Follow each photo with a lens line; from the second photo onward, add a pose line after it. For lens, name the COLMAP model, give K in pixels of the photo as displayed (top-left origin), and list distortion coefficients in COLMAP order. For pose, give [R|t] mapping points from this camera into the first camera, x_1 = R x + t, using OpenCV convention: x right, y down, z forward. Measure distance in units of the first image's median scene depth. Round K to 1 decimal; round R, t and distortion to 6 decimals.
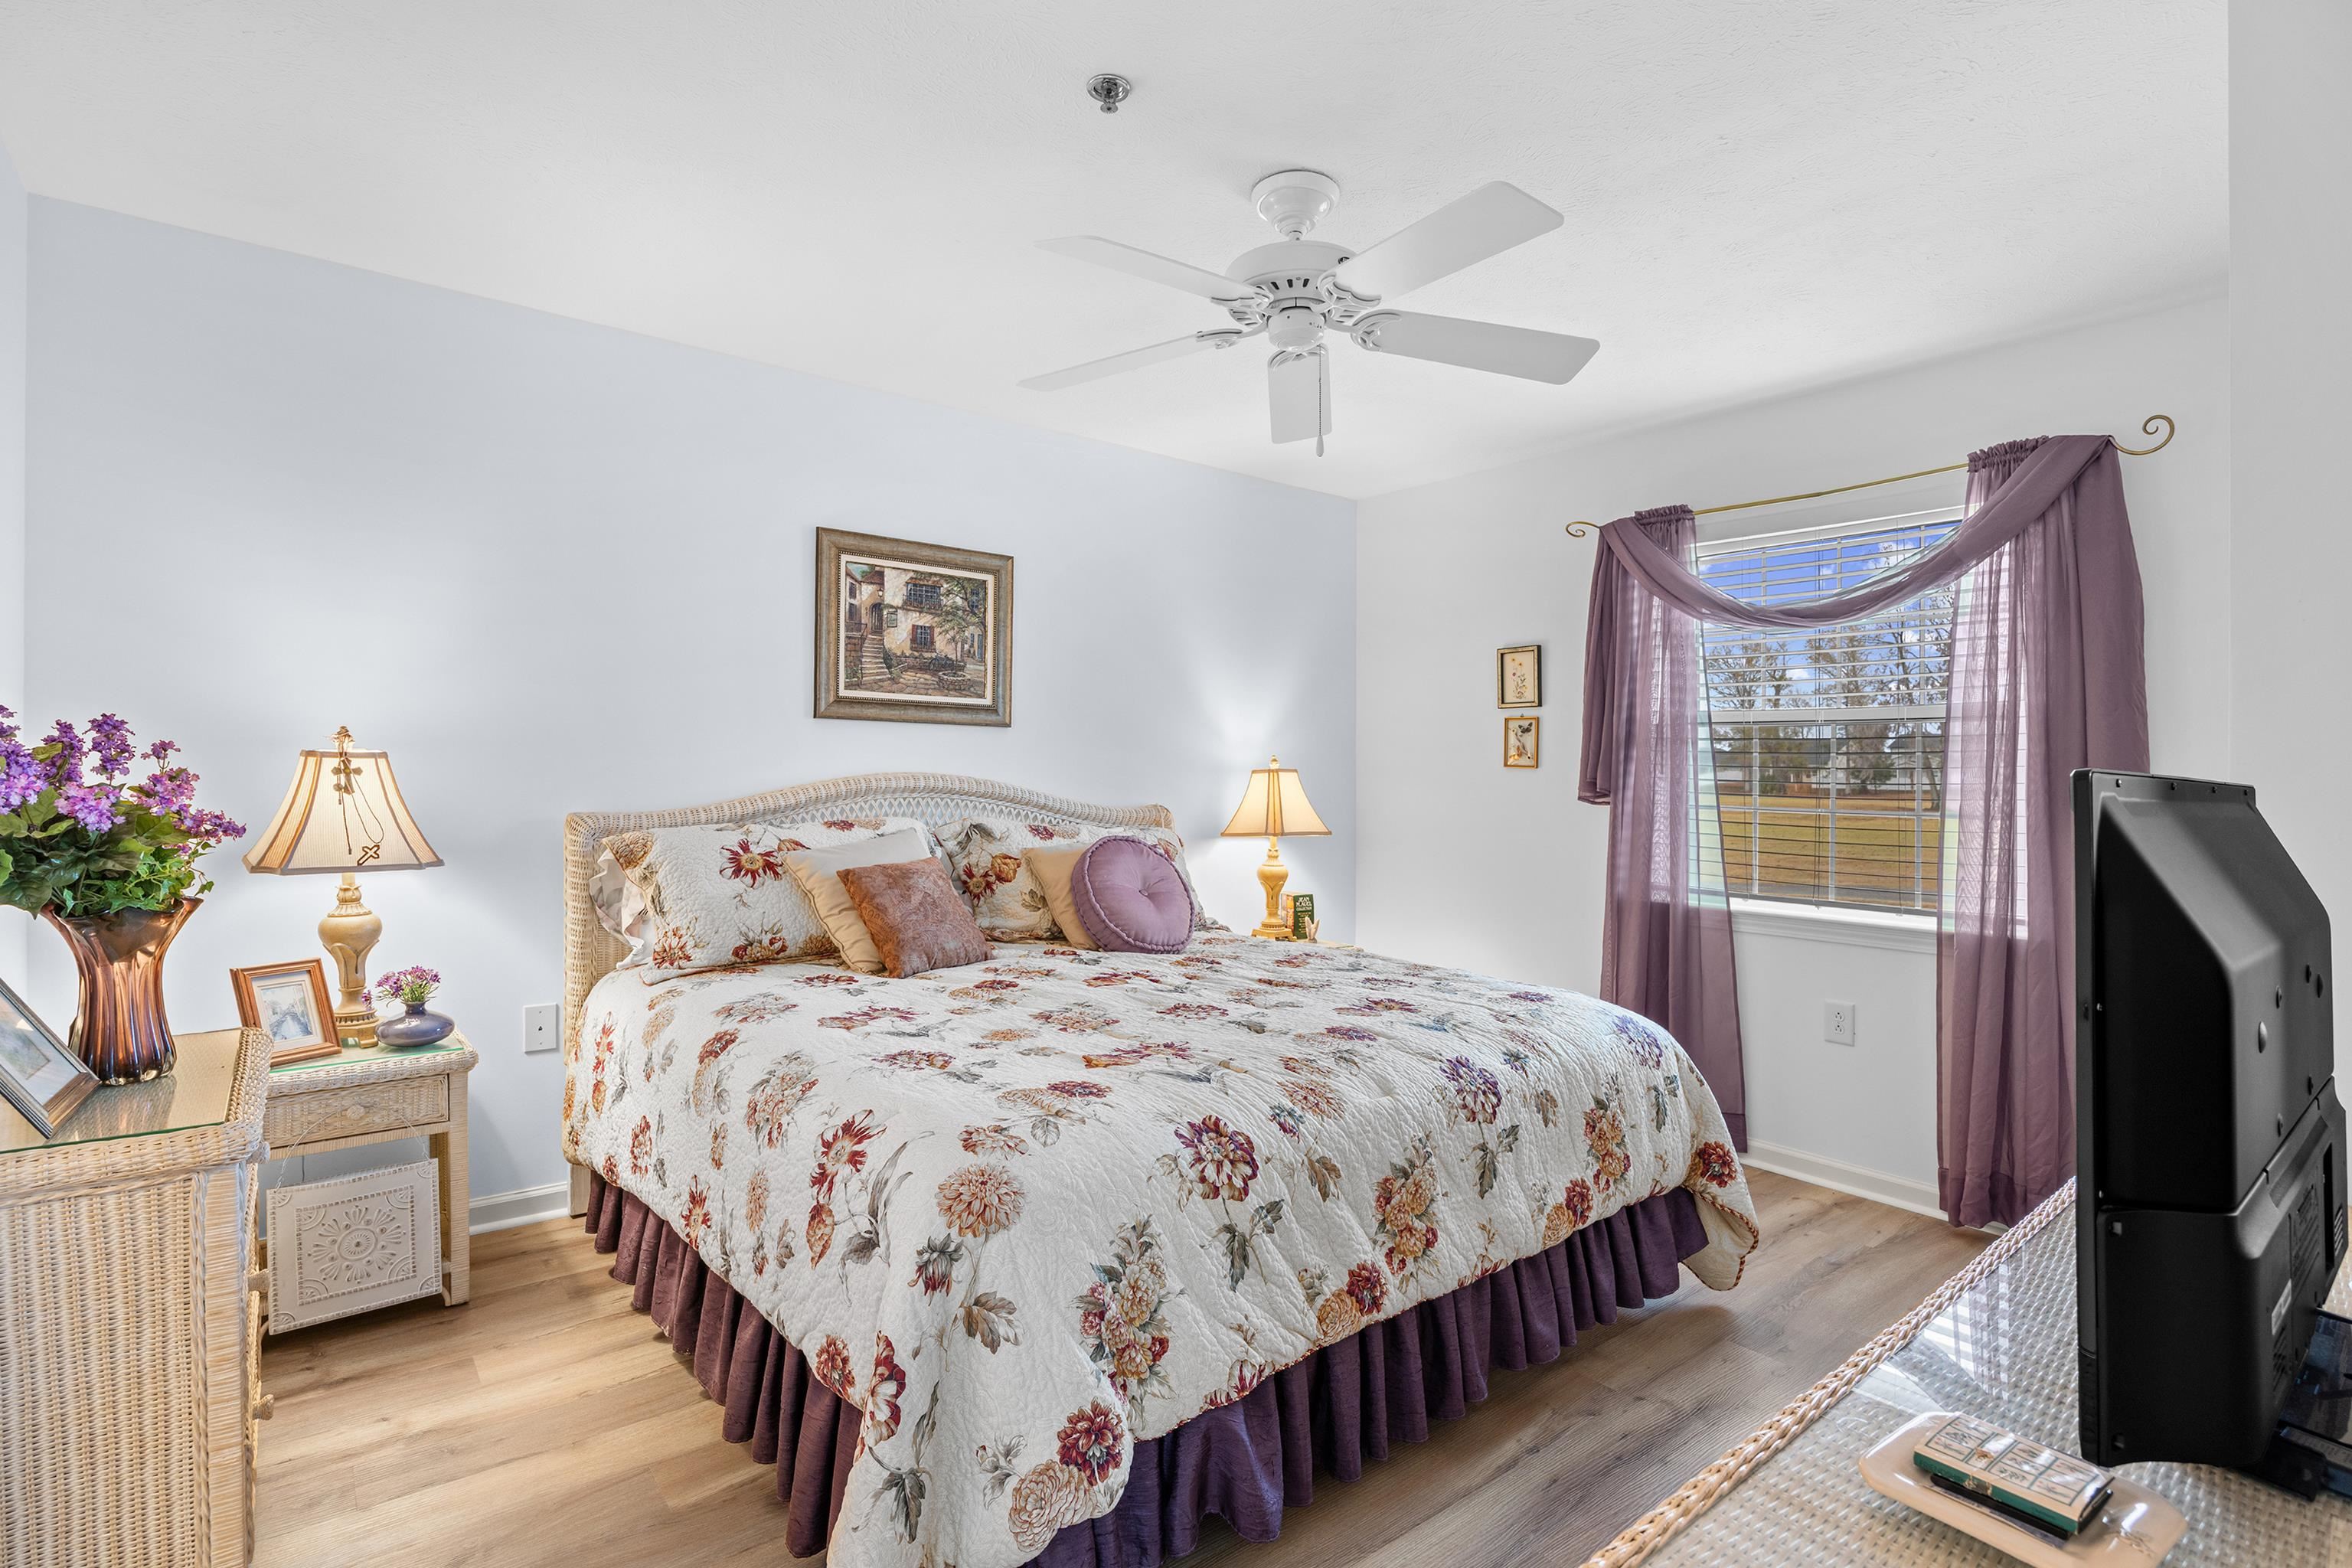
lens RADIAL K [[1119.7, 0, 1178.6], [0, 1119.7, 806.7], [0, 0, 1]] dist [-0.002786, 0.000190]
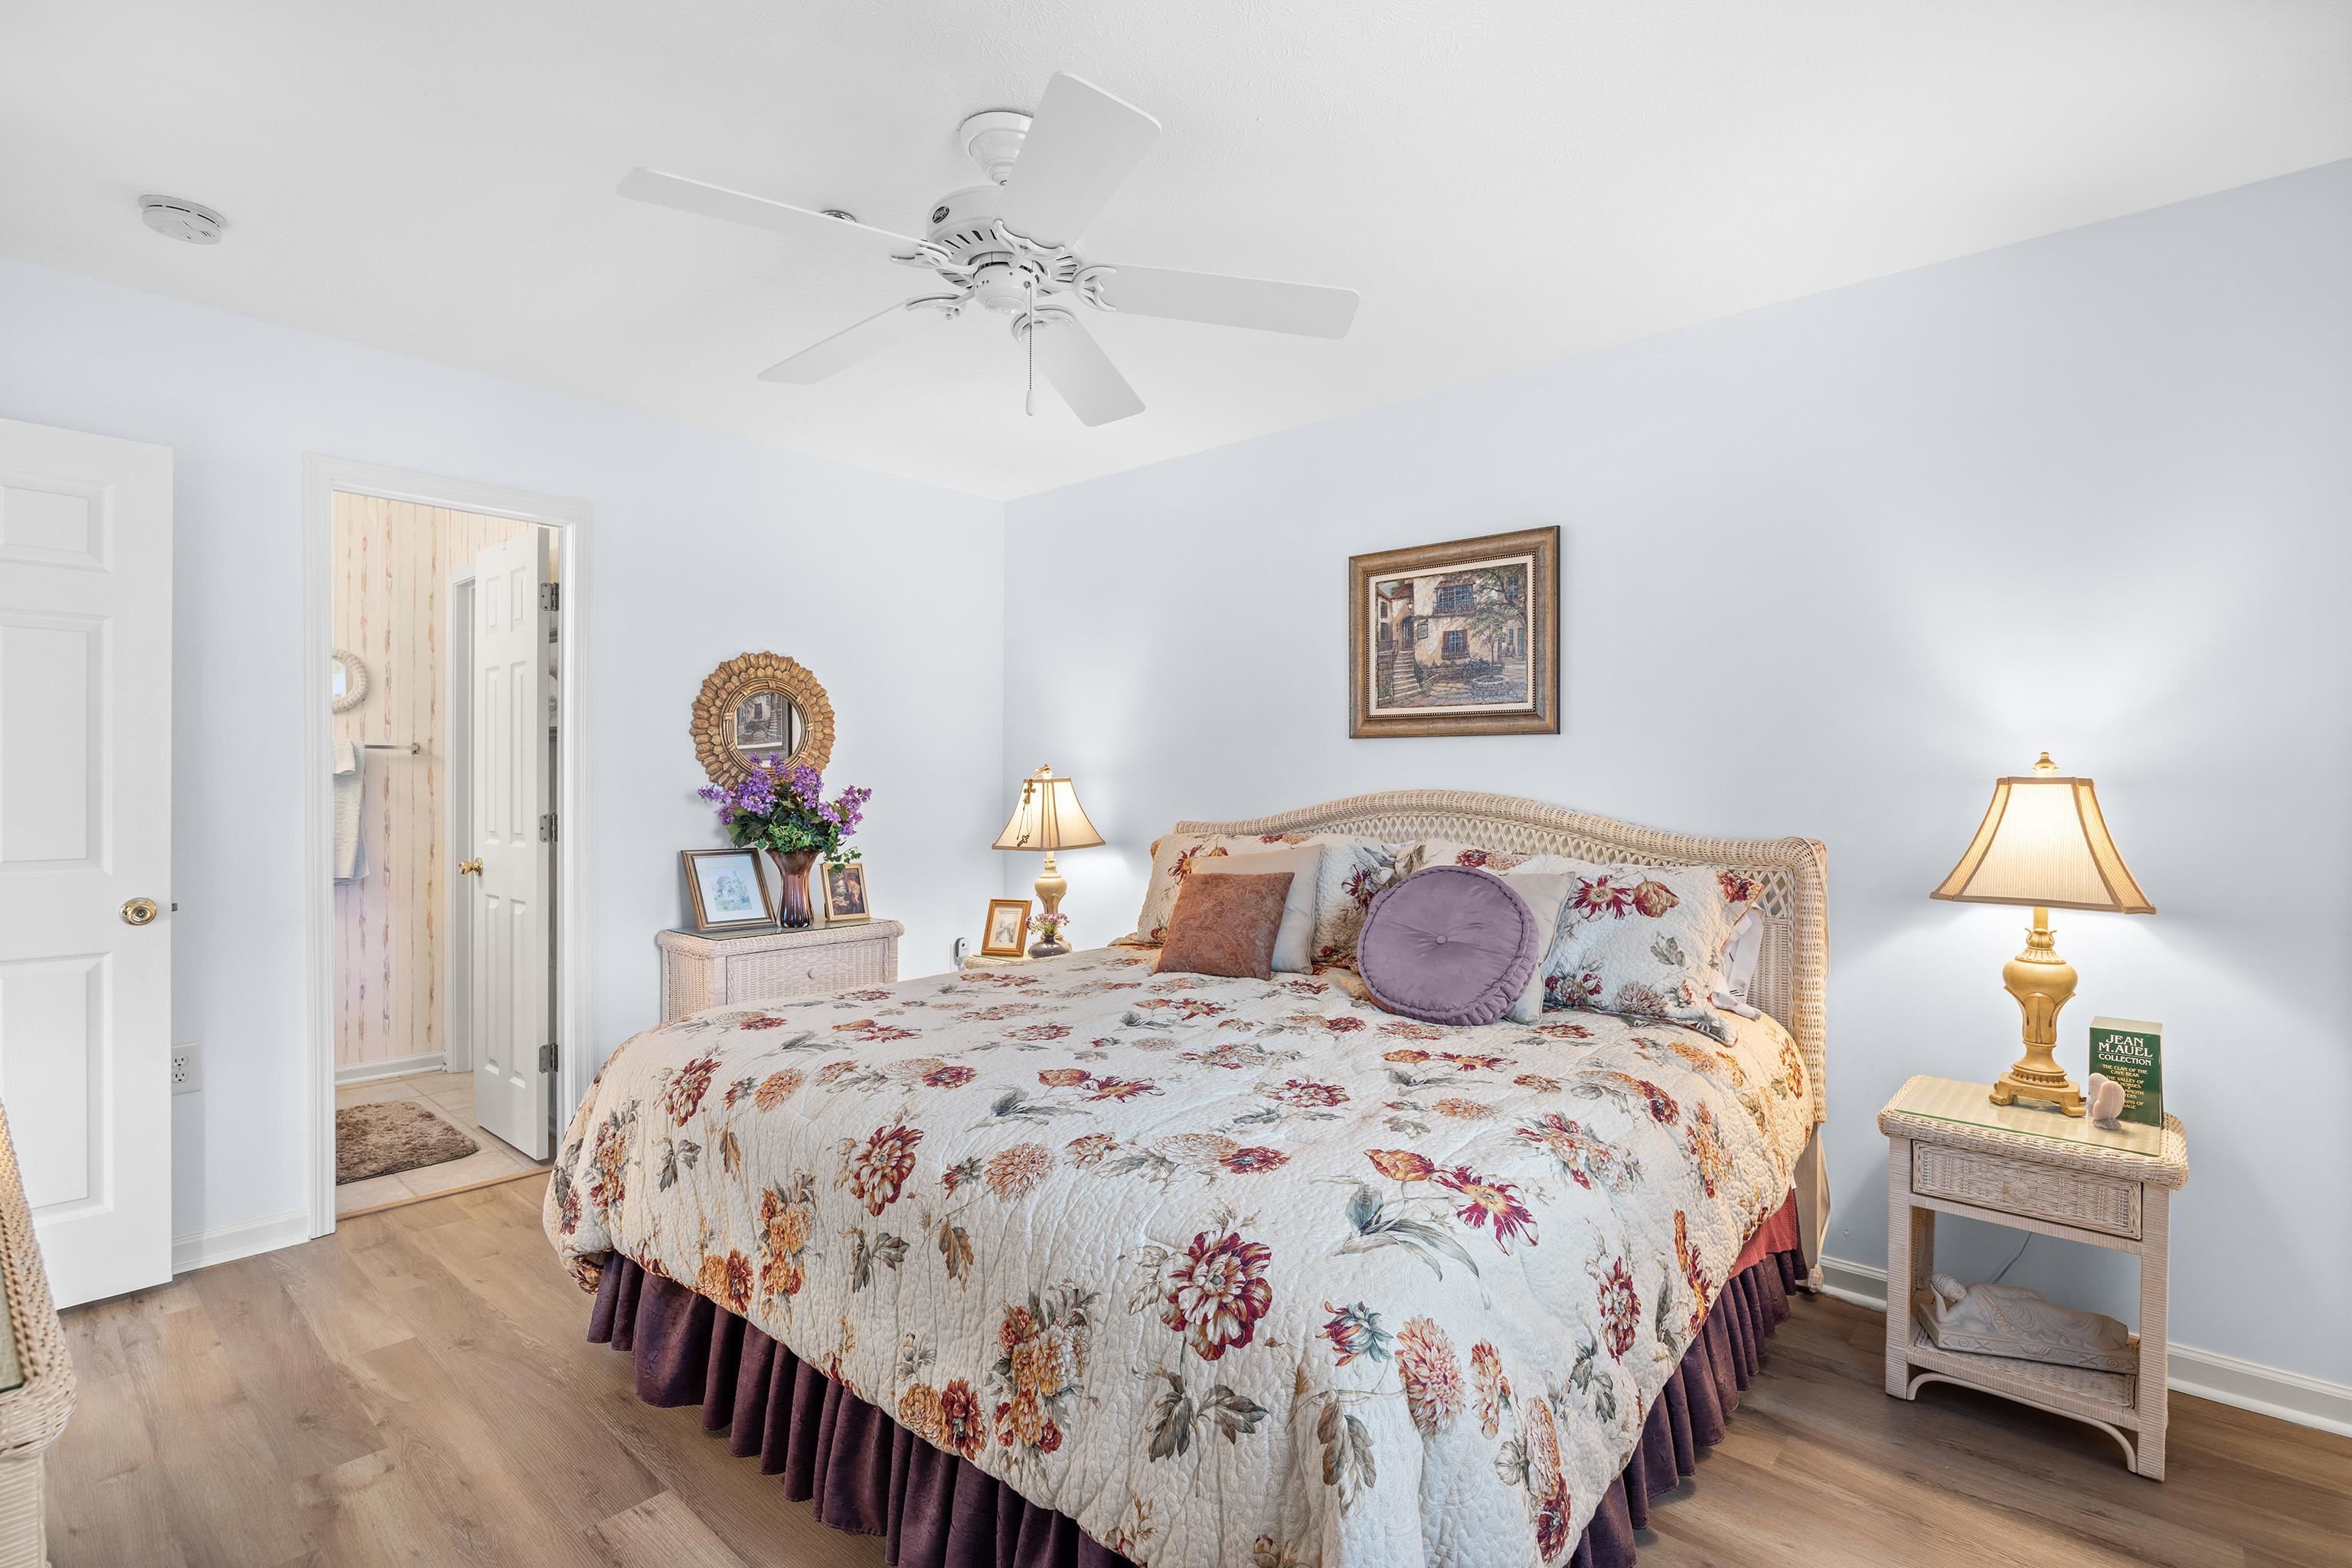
lens RADIAL K [[1145.0, 0, 1176.0], [0, 1145.0, 784.0], [0, 0, 1]] dist [0.000948, 0.000217]
pose [[0.160605, -0.014115, -0.986918, 0.693161], [-0.033012, 0.999261, -0.019664, -0.010056], [0.986467, 0.035738, 0.160021, 0.656839]]
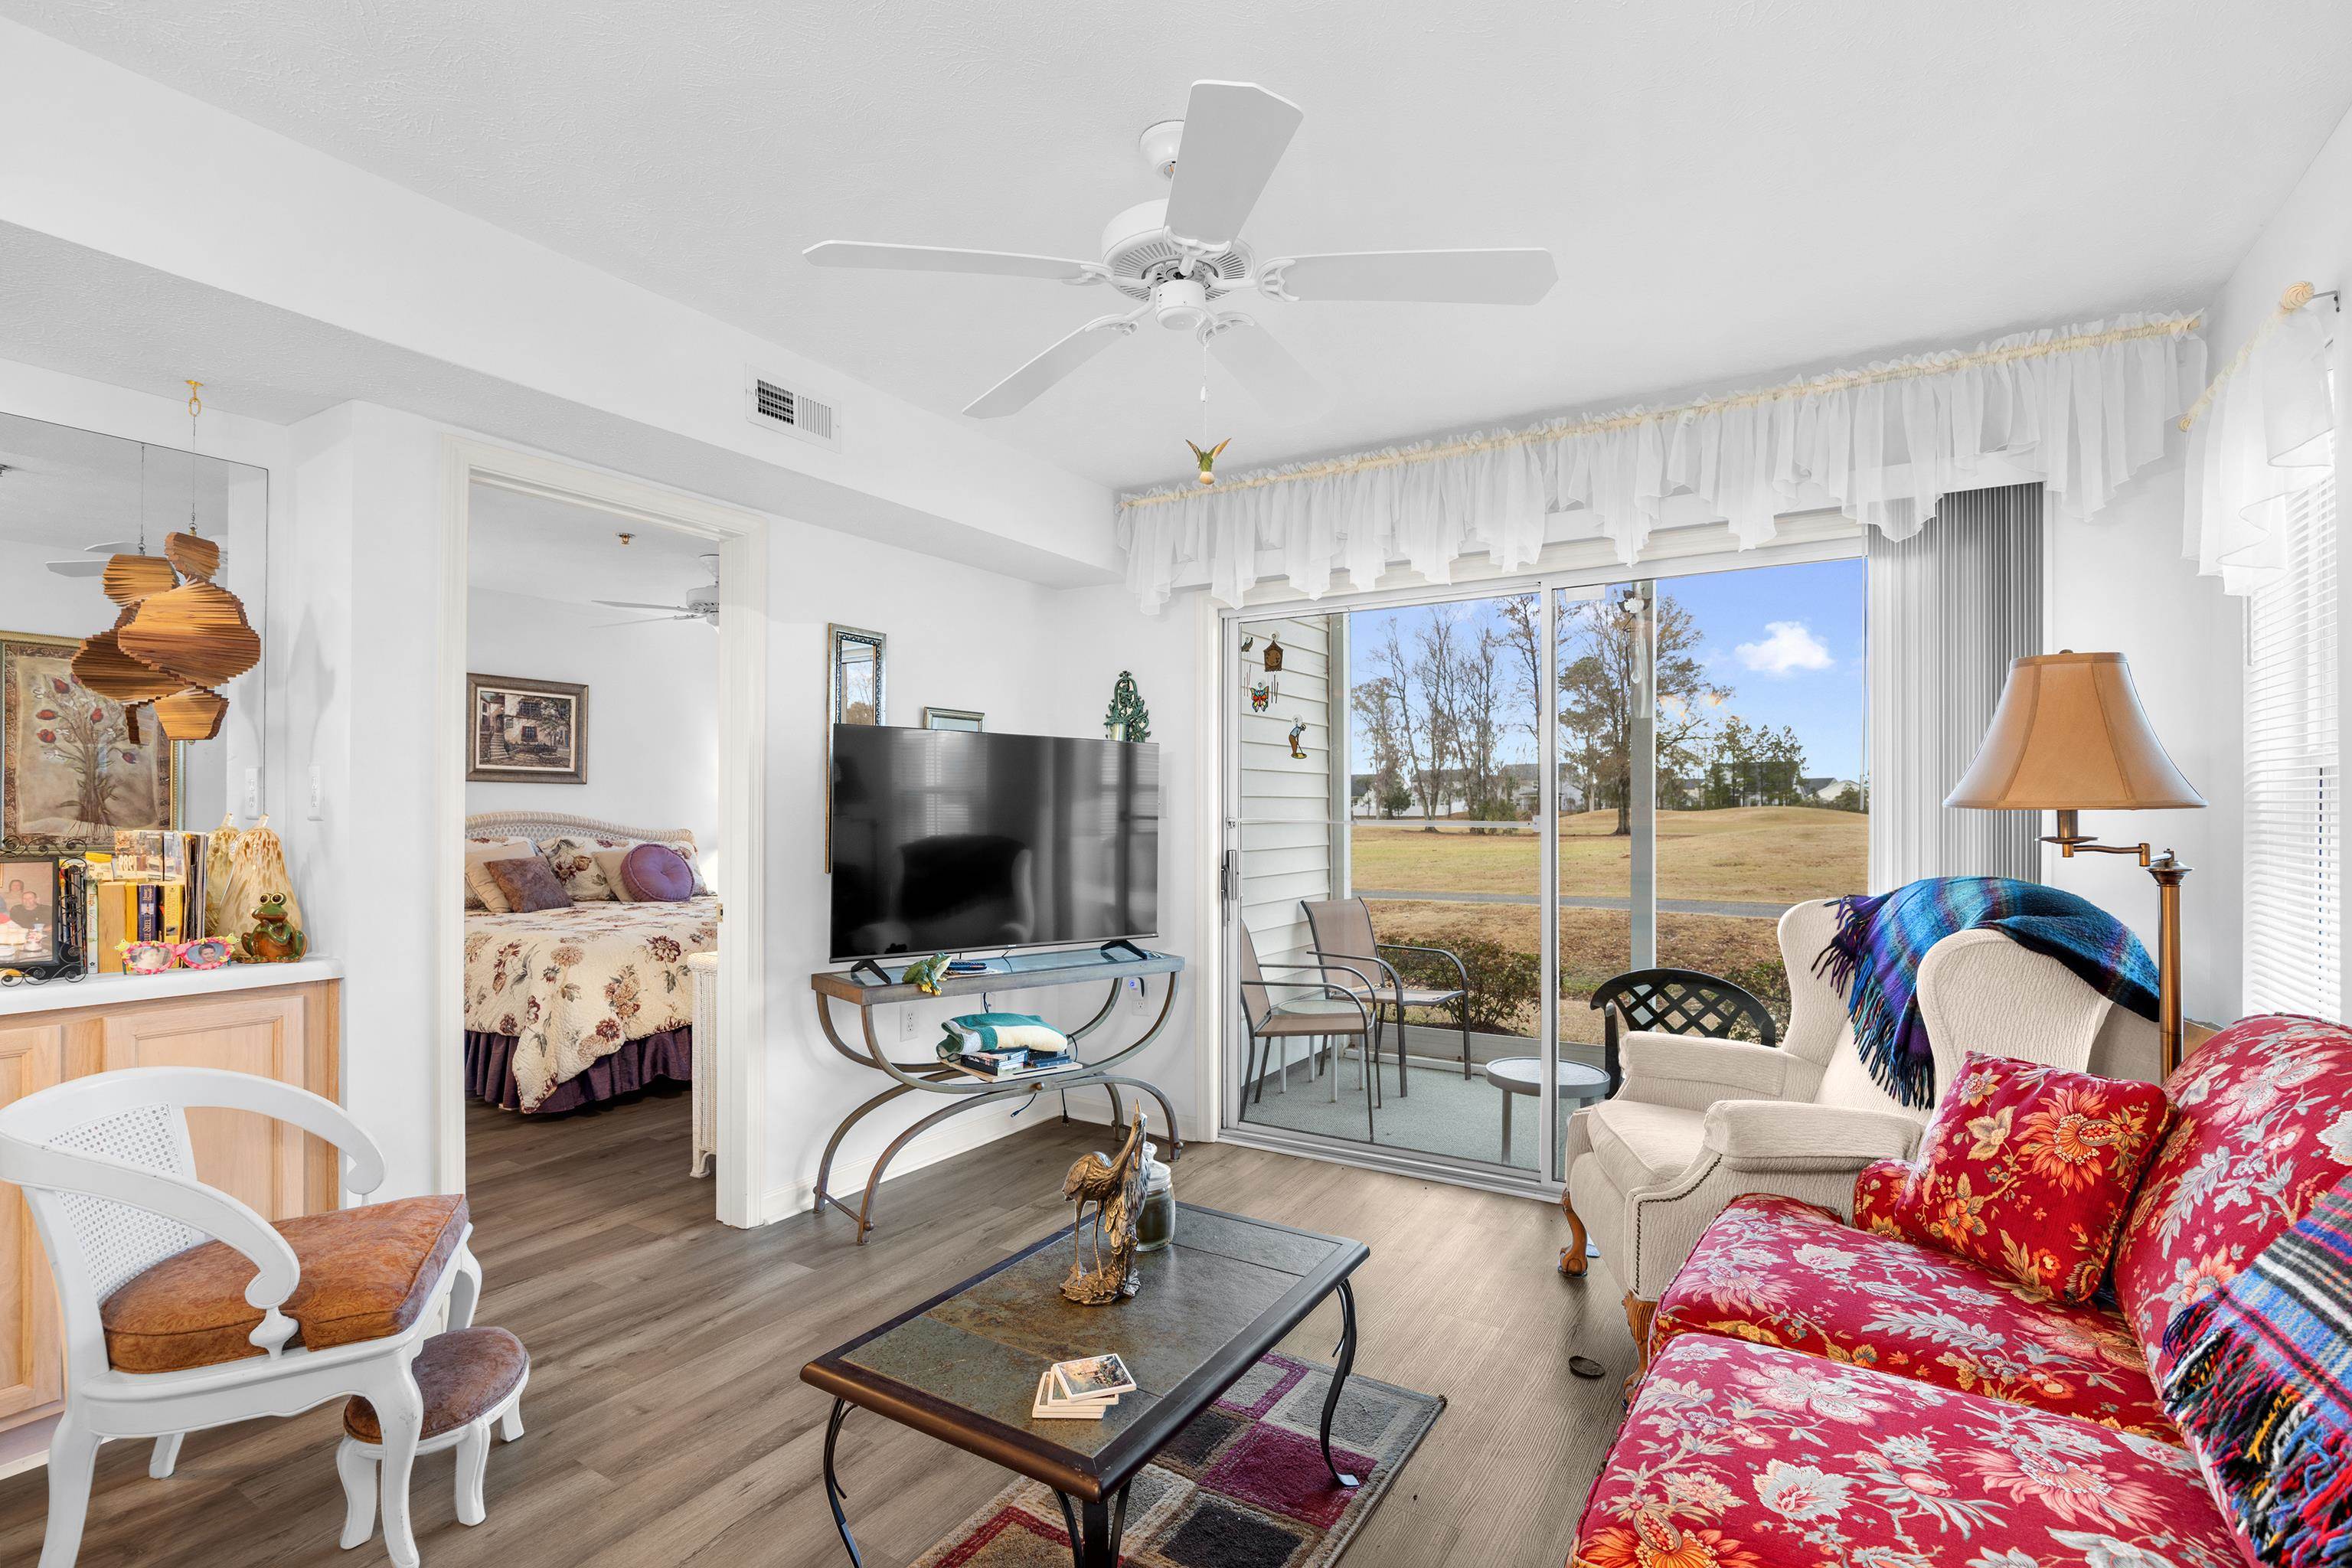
lens RADIAL K [[1119.7, 0, 1178.6], [0, 1119.7, 806.7], [0, 0, 1]] dist [-0.002786, 0.000190]
pose [[0.947304, -0.007096, 0.320256, 0.175490], [0.018435, 0.999305, -0.032388, 0.038489], [-0.319804, 0.036585, 0.946777, -0.998432]]
